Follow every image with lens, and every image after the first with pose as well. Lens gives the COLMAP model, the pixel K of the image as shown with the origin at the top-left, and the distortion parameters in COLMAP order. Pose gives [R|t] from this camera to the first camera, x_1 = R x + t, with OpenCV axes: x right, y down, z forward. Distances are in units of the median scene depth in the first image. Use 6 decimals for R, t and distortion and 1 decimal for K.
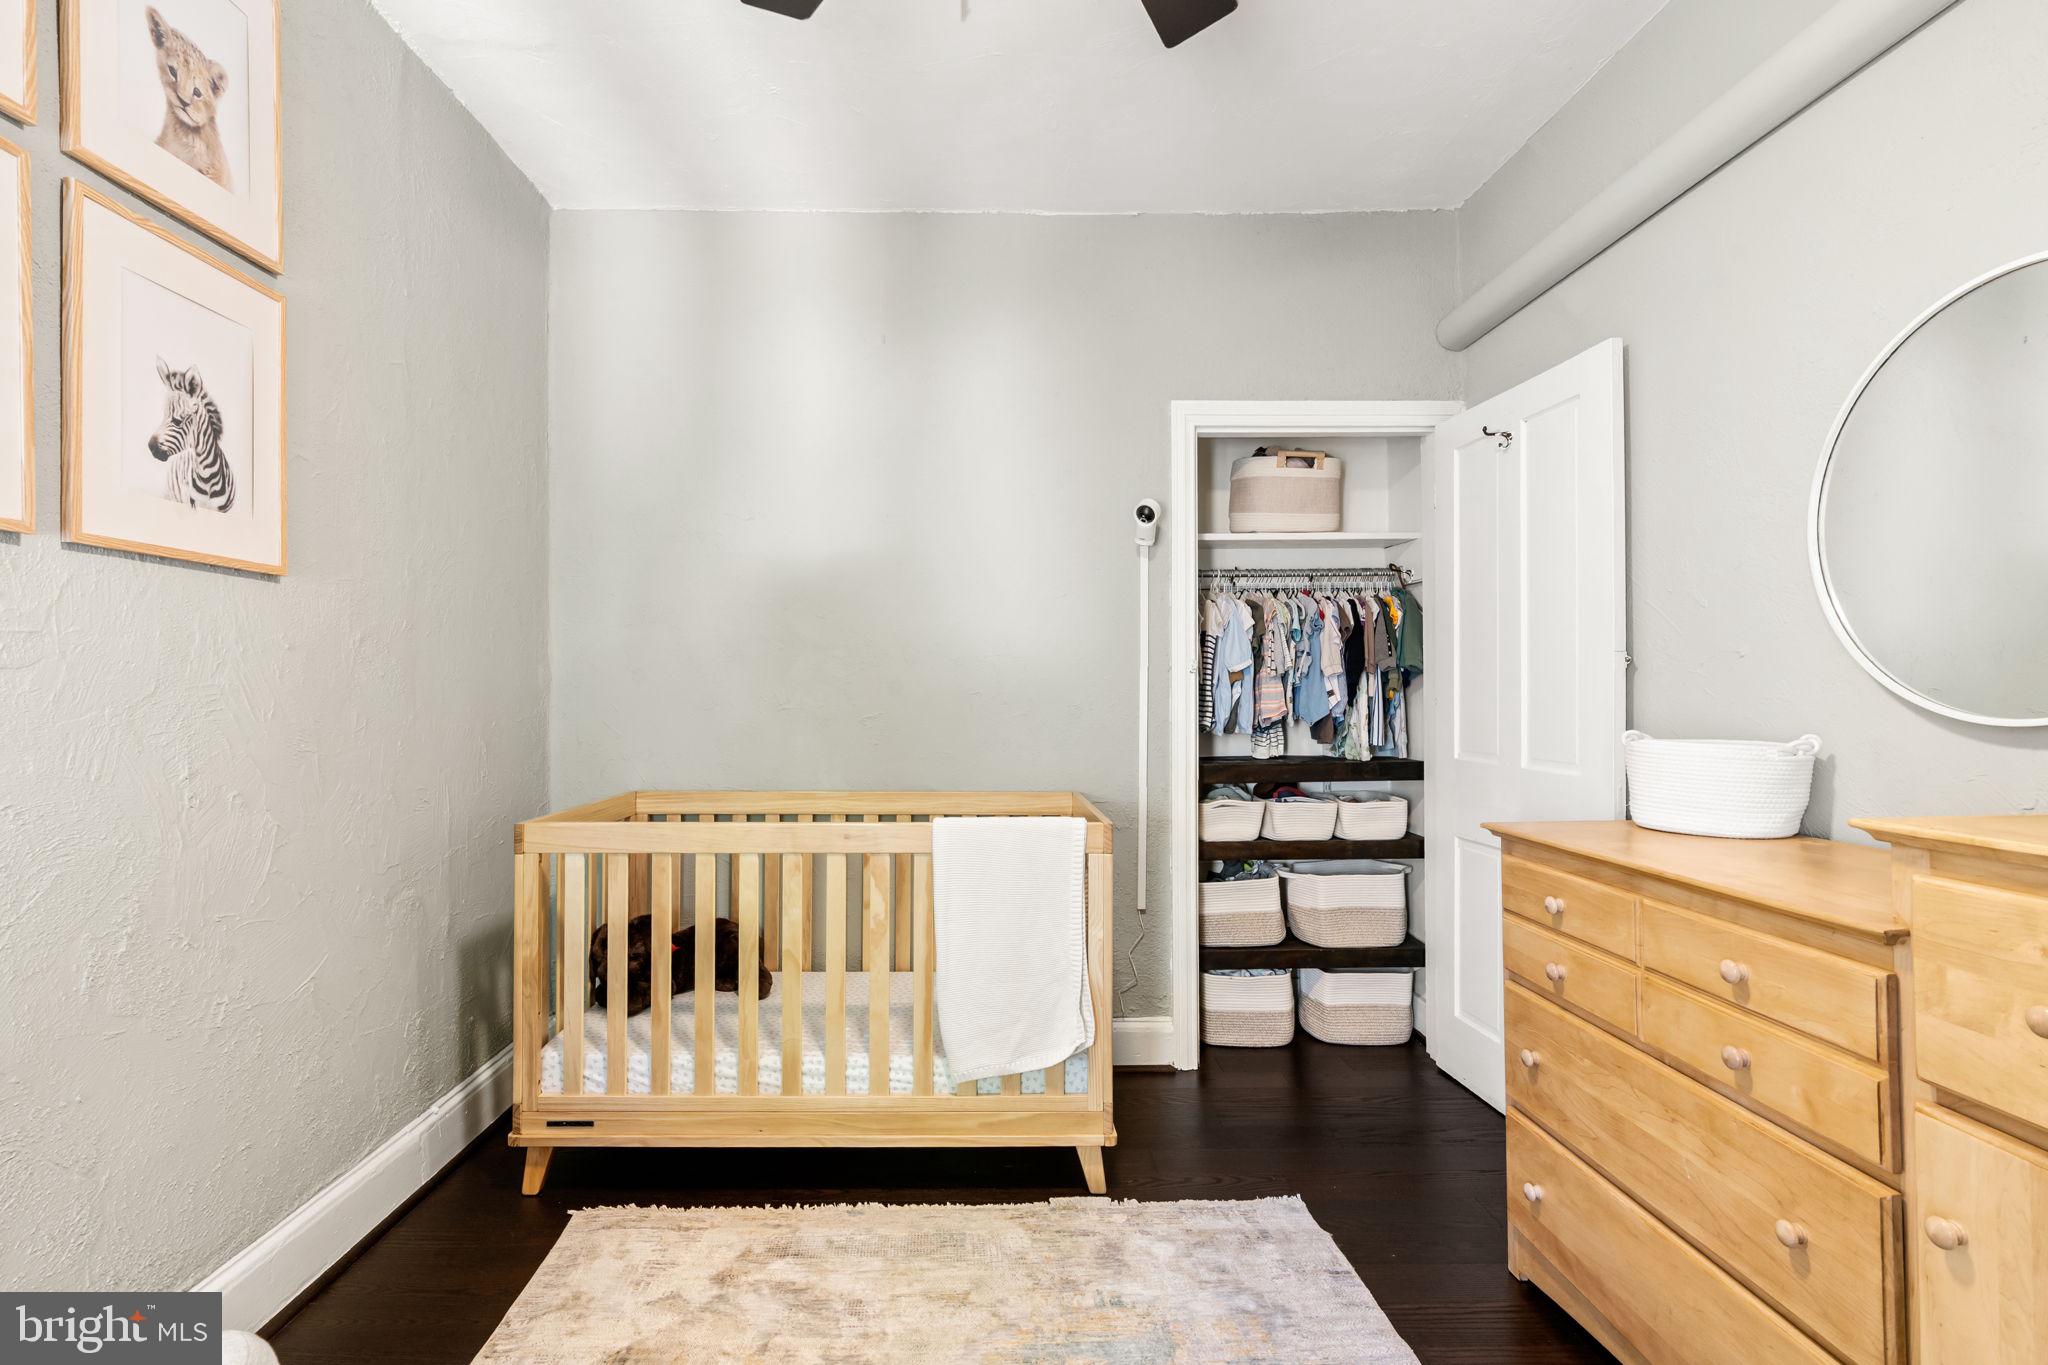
lens RADIAL K [[930.5, 0, 1018.2], [0, 930.5, 682.1], [0, 0, 1]] dist [-0.004808, 0.001897]
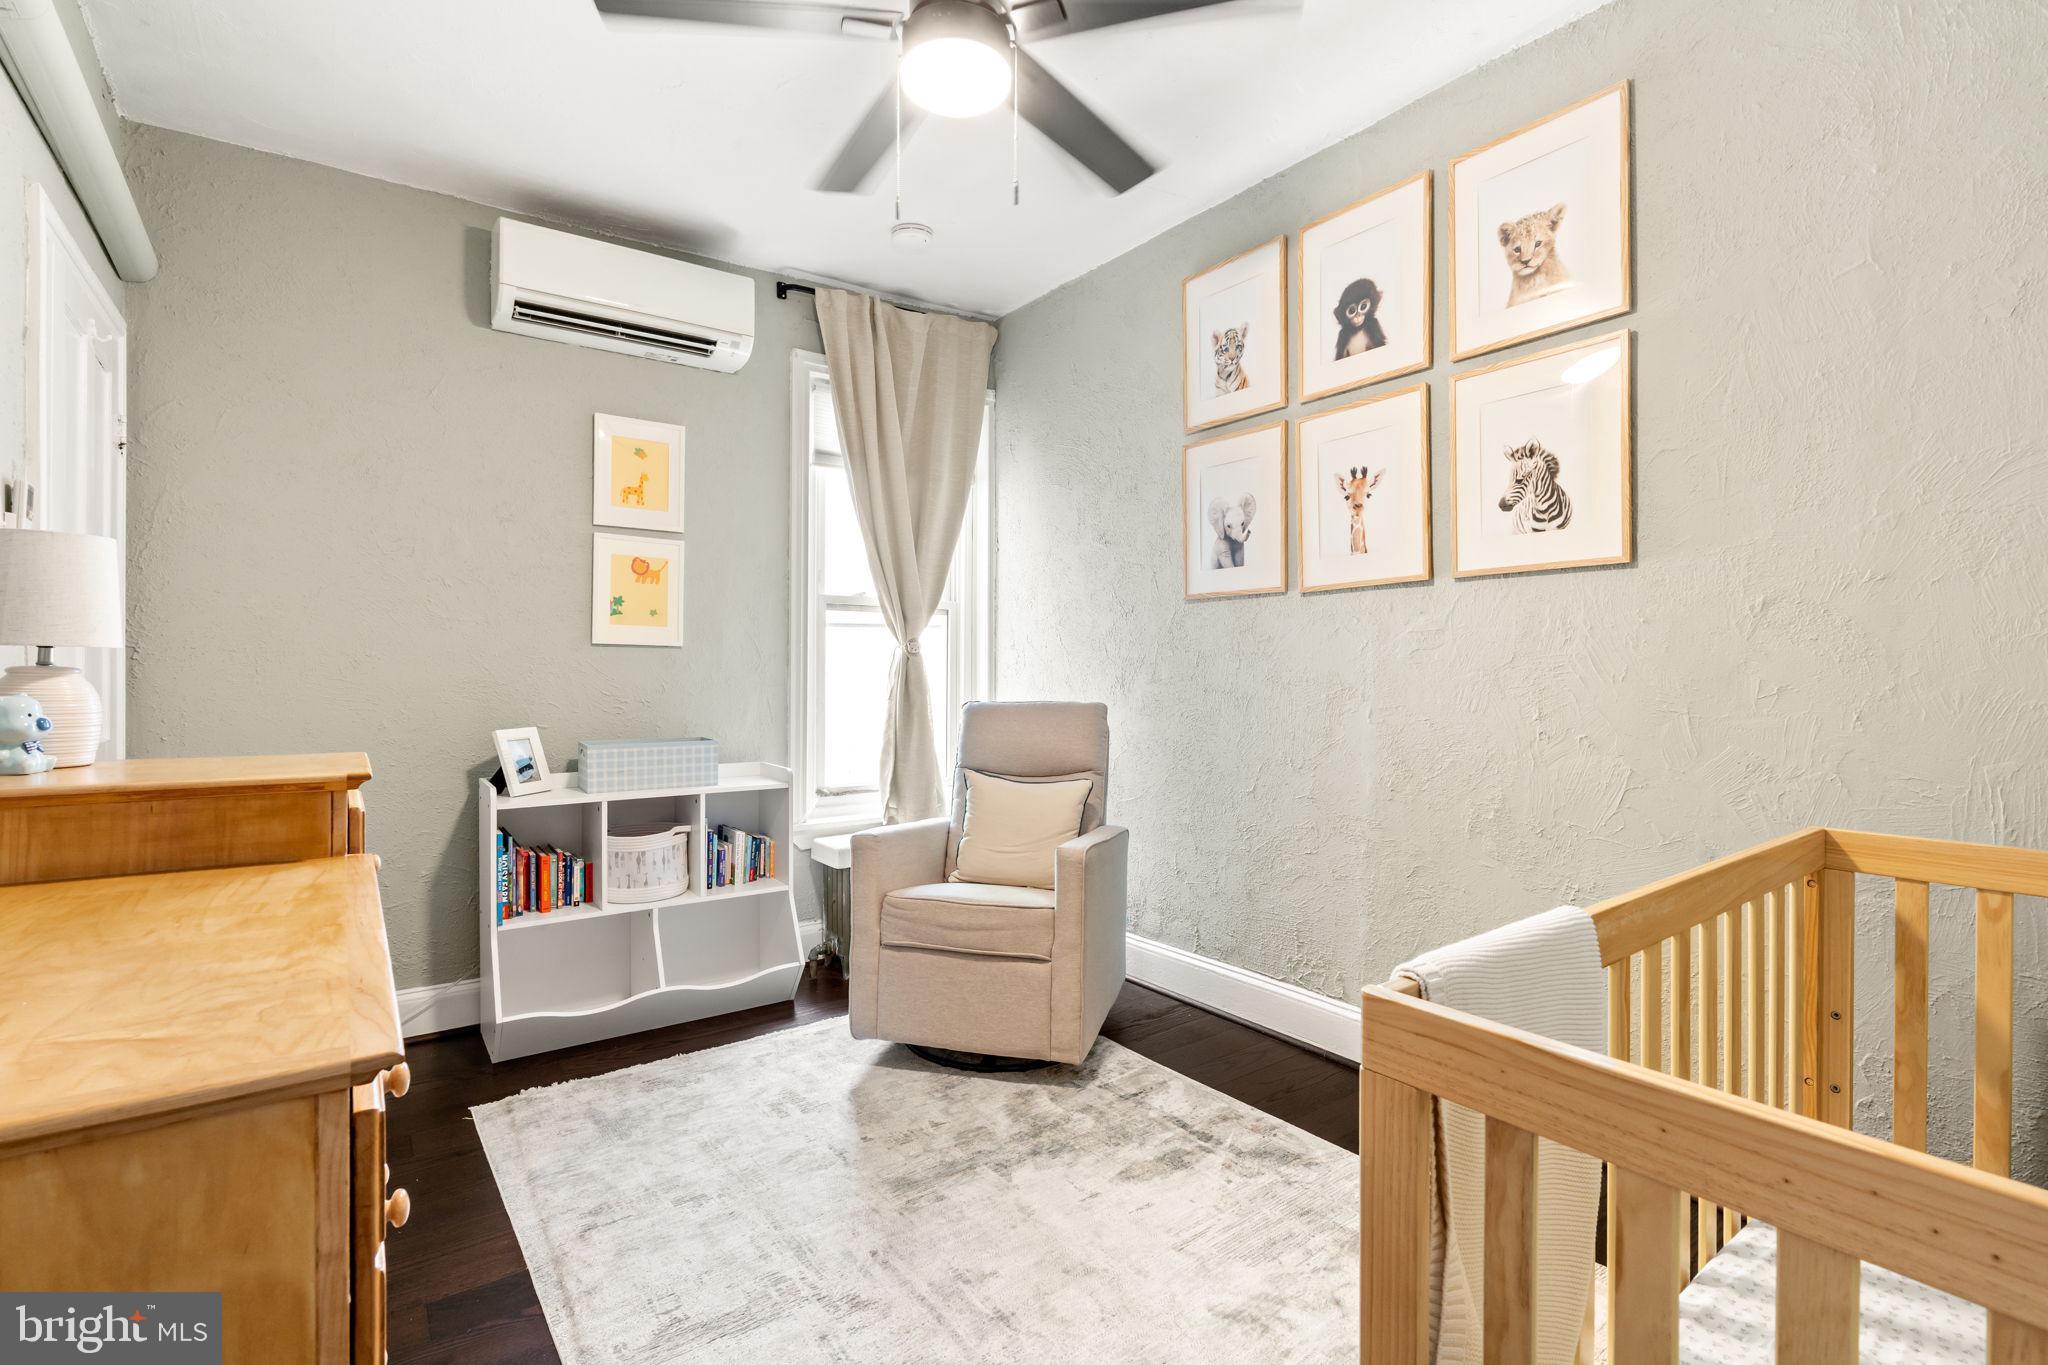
lens RADIAL K [[930.5, 0, 1024.2], [0, 930.5, 676.3], [0, 0, 1]] dist [-0.004808, 0.001897]
pose [[-0.820236, 0.010810, -0.571923, 0.603406], [0.012479, 0.999922, 0.001002, 0.024192], [0.571889, -0.006315, -0.820306, 1.730519]]
